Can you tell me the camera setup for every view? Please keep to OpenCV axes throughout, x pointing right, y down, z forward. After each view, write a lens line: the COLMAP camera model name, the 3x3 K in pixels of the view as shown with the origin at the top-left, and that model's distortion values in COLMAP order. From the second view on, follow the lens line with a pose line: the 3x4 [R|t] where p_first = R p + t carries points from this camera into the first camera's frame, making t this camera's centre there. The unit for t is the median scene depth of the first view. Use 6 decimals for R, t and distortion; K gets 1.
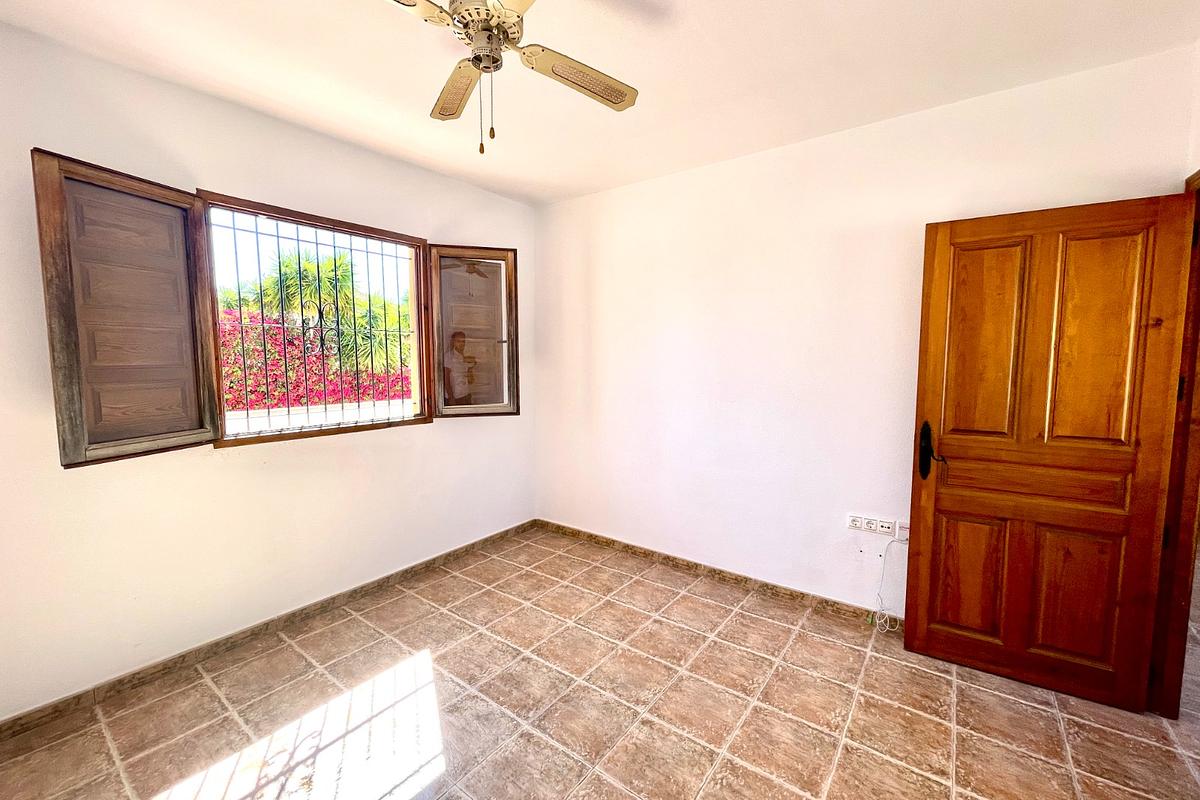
lens RADIAL K [[486.9, 0, 595.1], [0, 486.9, 397.6], [0, 0, 1]] dist [-0.001216, 0.000314]
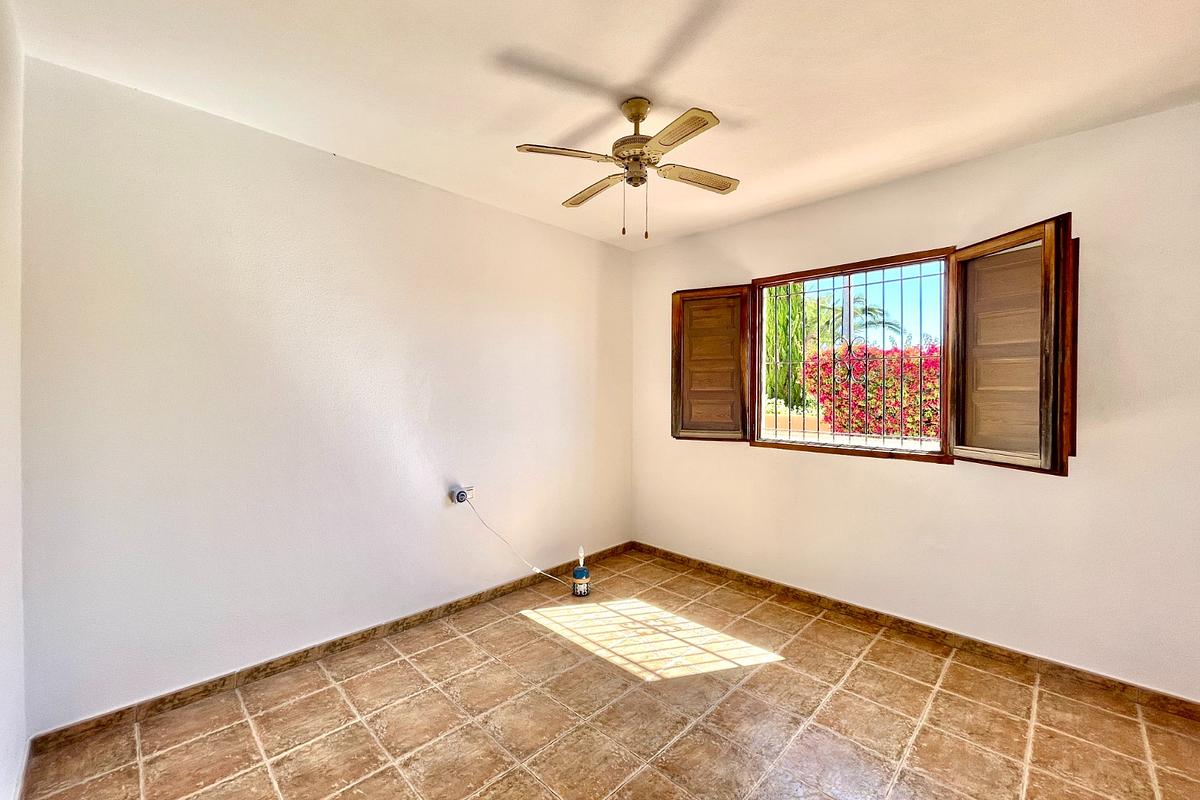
lens RADIAL K [[486.9, 0, 595.1], [0, 486.9, 397.6], [0, 0, 1]] dist [-0.001216, 0.000314]
pose [[-0.139268, 0.008702, -0.990216, 0.725054], [-0.088896, 0.995814, 0.021254, -0.031845], [0.986257, 0.090986, -0.137911, 0.658740]]
